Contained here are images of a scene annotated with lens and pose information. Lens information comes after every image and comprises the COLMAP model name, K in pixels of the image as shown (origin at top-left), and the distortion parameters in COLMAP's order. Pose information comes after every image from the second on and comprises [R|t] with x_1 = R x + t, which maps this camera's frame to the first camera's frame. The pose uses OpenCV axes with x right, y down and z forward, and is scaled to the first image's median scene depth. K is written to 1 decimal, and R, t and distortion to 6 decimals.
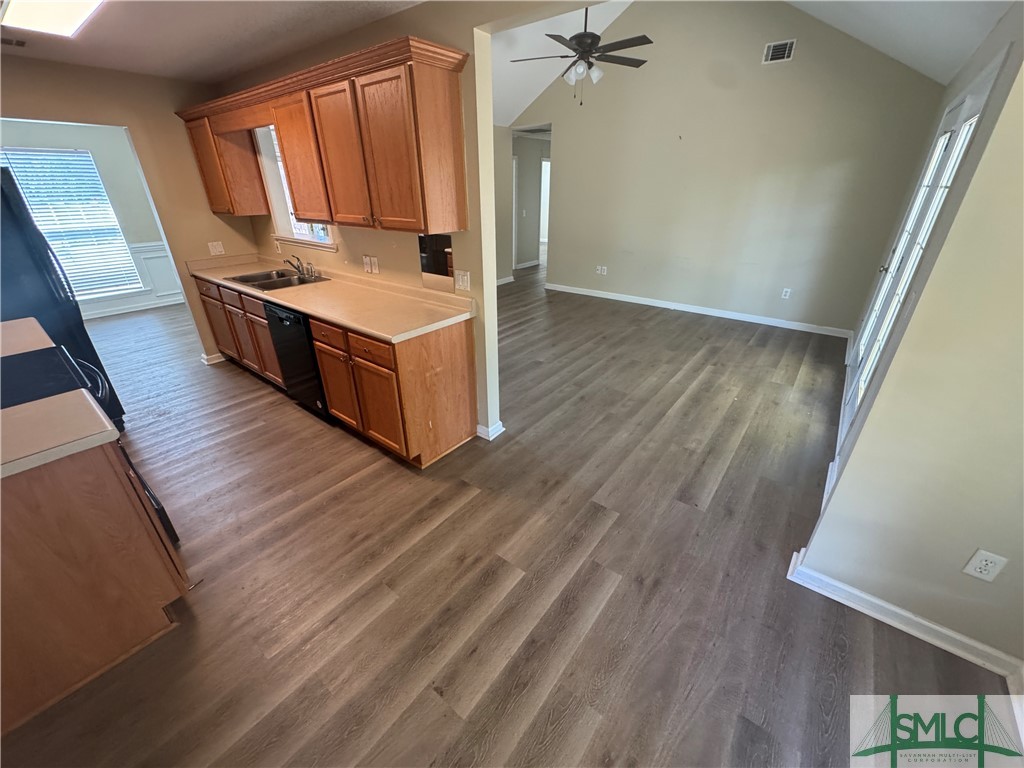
lens RADIAL K [[410.2, 0, 510.0], [0, 410.2, 384.2], [0, 0, 1]] dist [-0.002380, -0.000405]
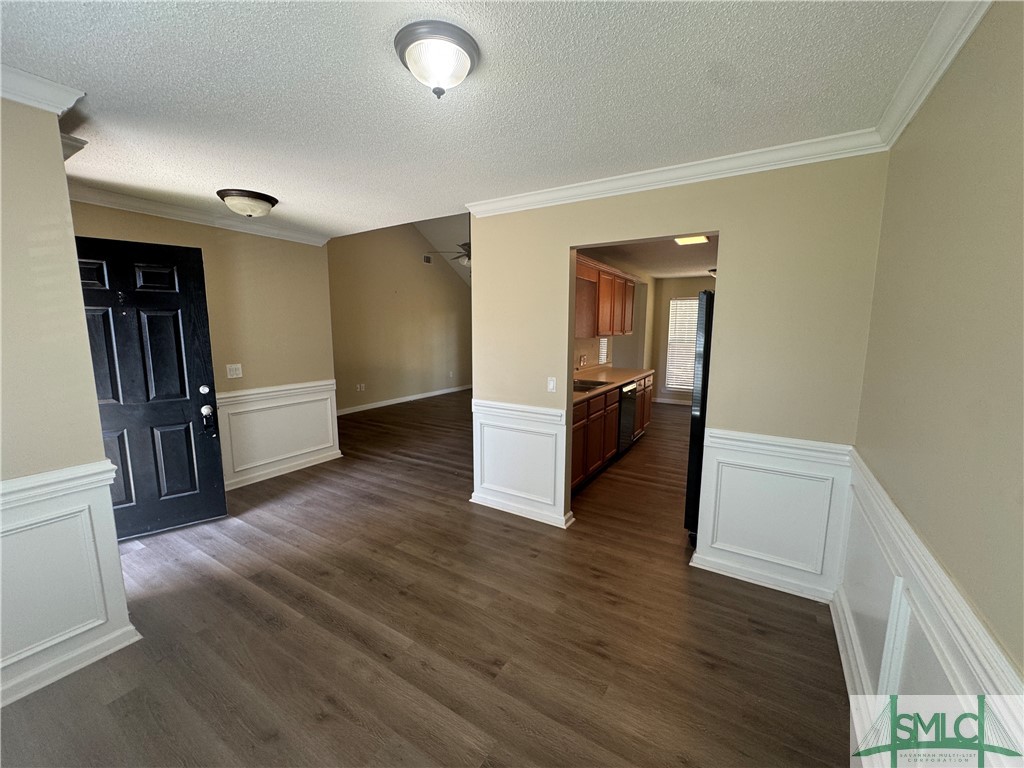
lens RADIAL K [[410.2, 0, 510.0], [0, 410.2, 384.2], [0, 0, 1]] dist [-0.002380, -0.000405]
pose [[-0.112303, -0.134213, 0.984568, -1.316692], [0.433214, 0.885100, 0.170068, -0.417219], [-0.894267, 0.445628, -0.041257, 0.929166]]
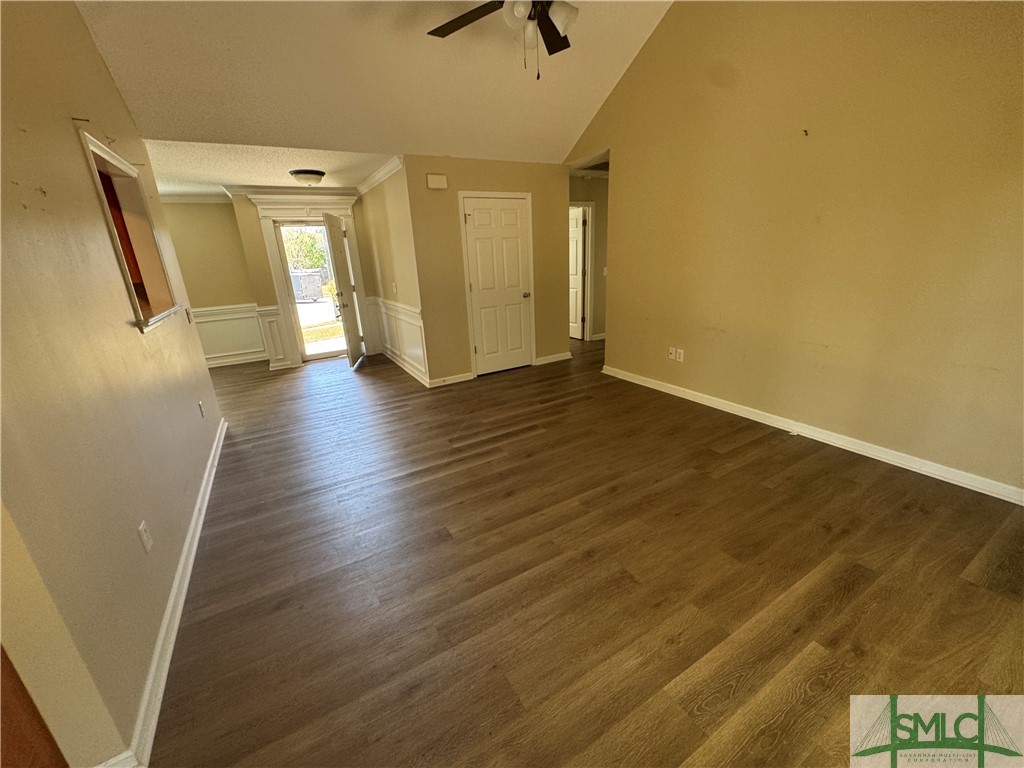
lens RADIAL K [[410.2, 0, 510.0], [0, 410.2, 384.2], [0, 0, 1]] dist [-0.002380, -0.000405]
pose [[0.929192, 0.073834, -0.362147, 0.301823], [-0.119988, 0.987033, -0.106628, -0.184710], [0.349578, 0.142531, 0.926002, 0.450781]]
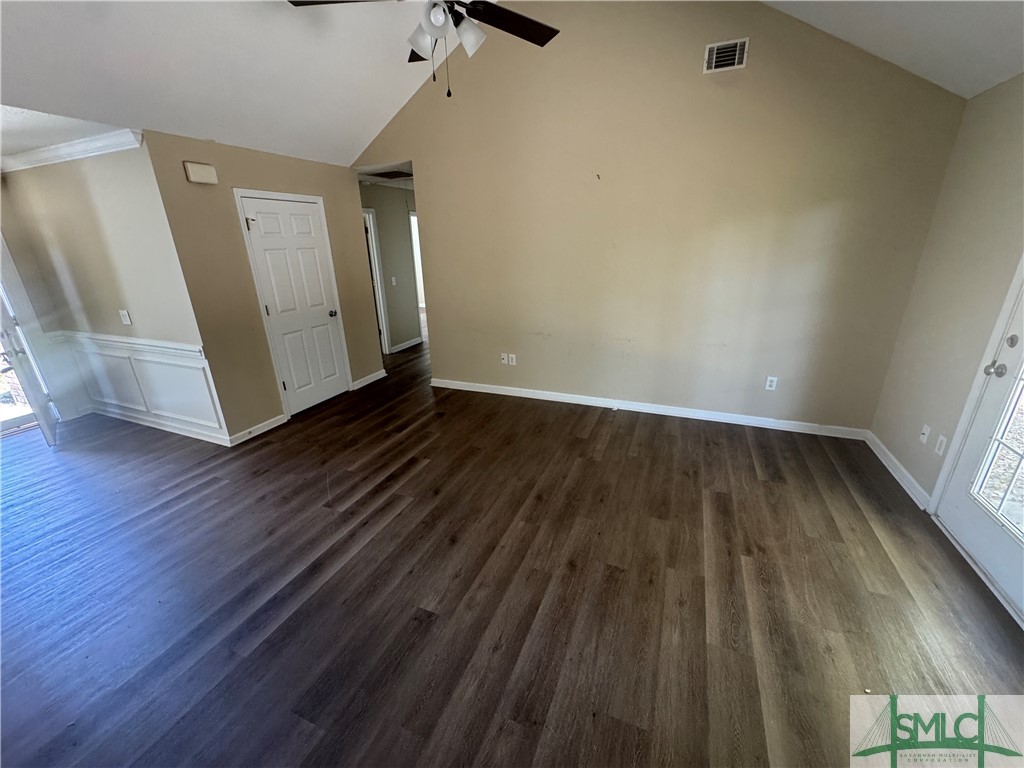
lens RADIAL K [[410.2, 0, 510.0], [0, 410.2, 384.2], [0, 0, 1]] dist [-0.002380, -0.000405]
pose [[0.964510, -0.108929, 0.240531, 0.072093], [0.136424, 0.985515, -0.100740, -0.228277], [-0.226073, 0.129979, 0.965400, 0.452708]]
